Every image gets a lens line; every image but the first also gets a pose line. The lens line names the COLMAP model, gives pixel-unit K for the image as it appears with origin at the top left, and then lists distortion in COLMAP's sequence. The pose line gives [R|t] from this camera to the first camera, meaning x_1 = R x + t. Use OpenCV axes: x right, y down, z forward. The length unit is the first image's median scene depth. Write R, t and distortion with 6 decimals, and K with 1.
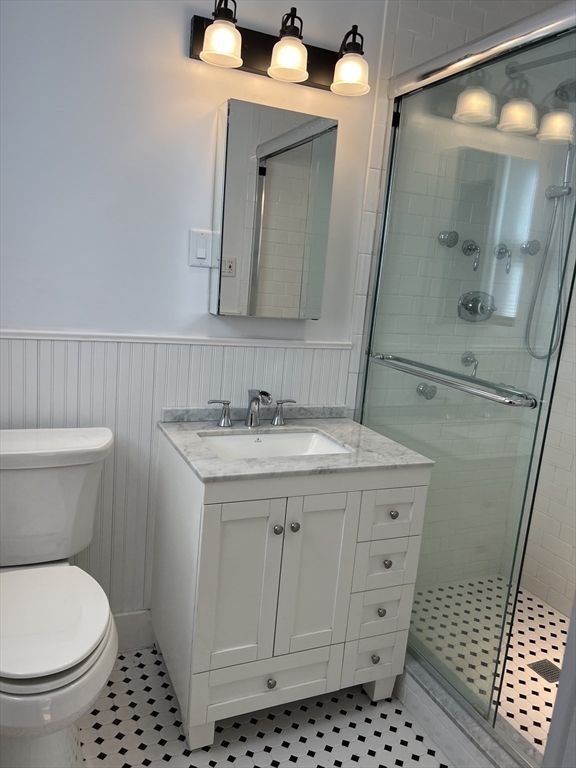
lens RADIAL K [[580.5, 0, 286.8], [0, 580.5, 382.9], [0, 0, 1]] dist [0.062568, -0.070248]
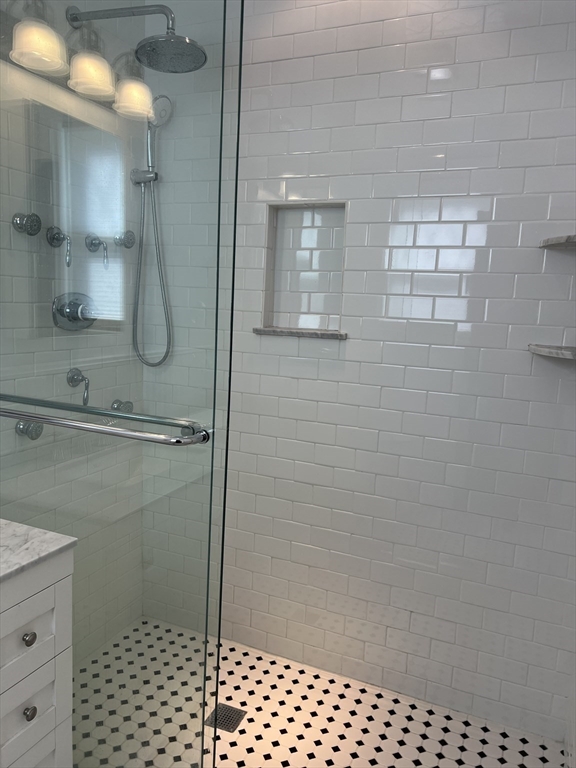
lens RADIAL K [[580.5, 0, 280.9], [0, 580.5, 381.3], [0, 0, 1]] dist [0.062568, -0.070248]
pose [[0.752720, -0.140372, 0.643202, 0.009531], [0.140610, 0.988739, 0.051229, -0.040346], [-0.643150, 0.051879, 0.763981, 0.228007]]
